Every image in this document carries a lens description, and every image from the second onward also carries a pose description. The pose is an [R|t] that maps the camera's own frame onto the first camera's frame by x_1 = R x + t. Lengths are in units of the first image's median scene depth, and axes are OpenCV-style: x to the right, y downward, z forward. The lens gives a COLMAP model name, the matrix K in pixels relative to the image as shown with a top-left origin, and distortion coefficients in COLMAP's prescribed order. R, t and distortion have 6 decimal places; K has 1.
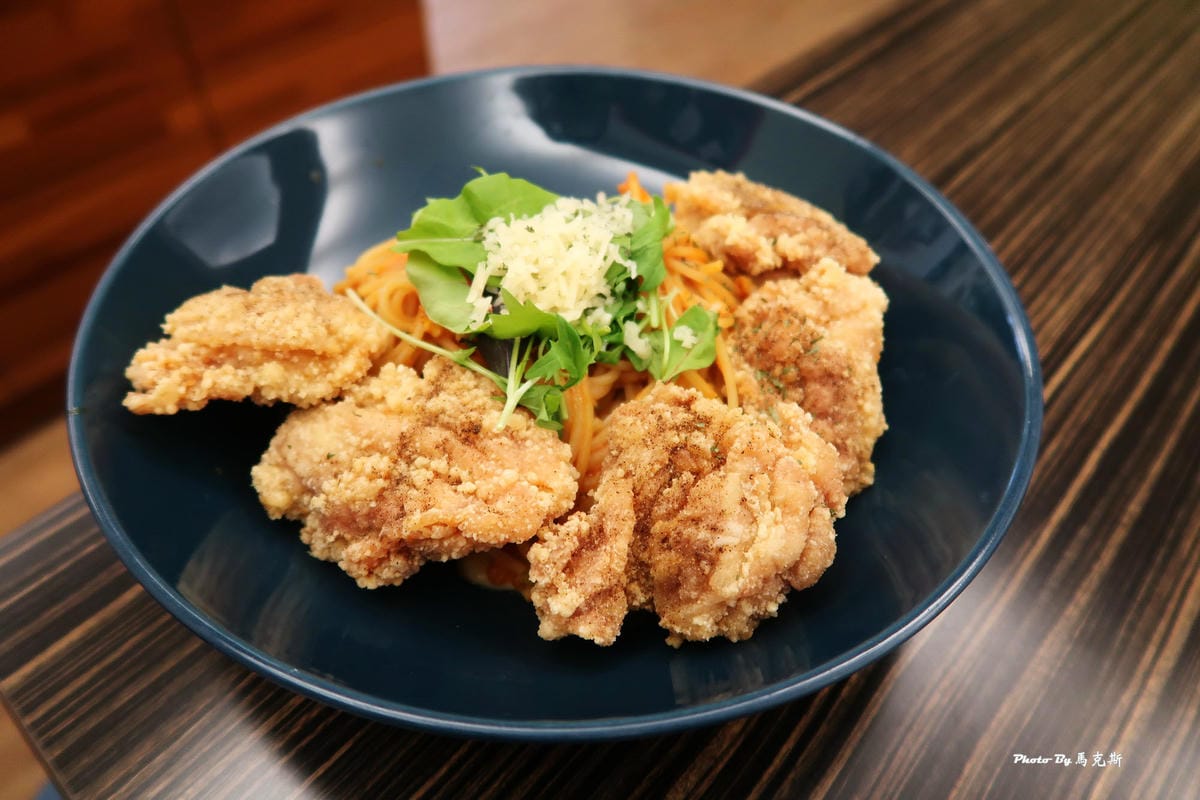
lens RADIAL K [[814.6, 0, 600.6], [0, 814.6, 426.4], [0, 0, 1]] dist [0.003234, 0.000429]
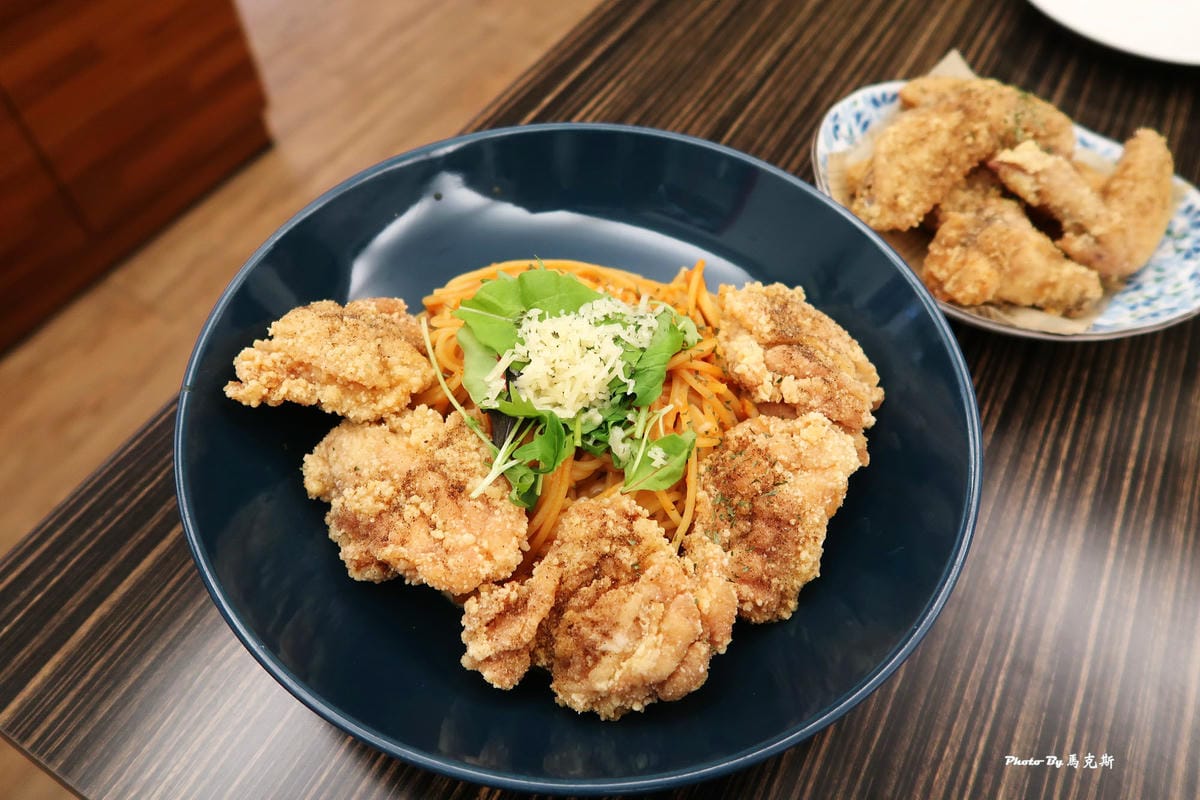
lens RADIAL K [[828.1, 0, 600.0], [0, 828.1, 400.0], [0, 0, 1]] dist [-0.028460, 0.004586]
pose [[0.942690, 0.281426, -0.179263, 0.231348], [-0.263788, 0.957567, 0.116106, -0.321932], [0.204332, -0.062164, 0.976926, -0.179882]]
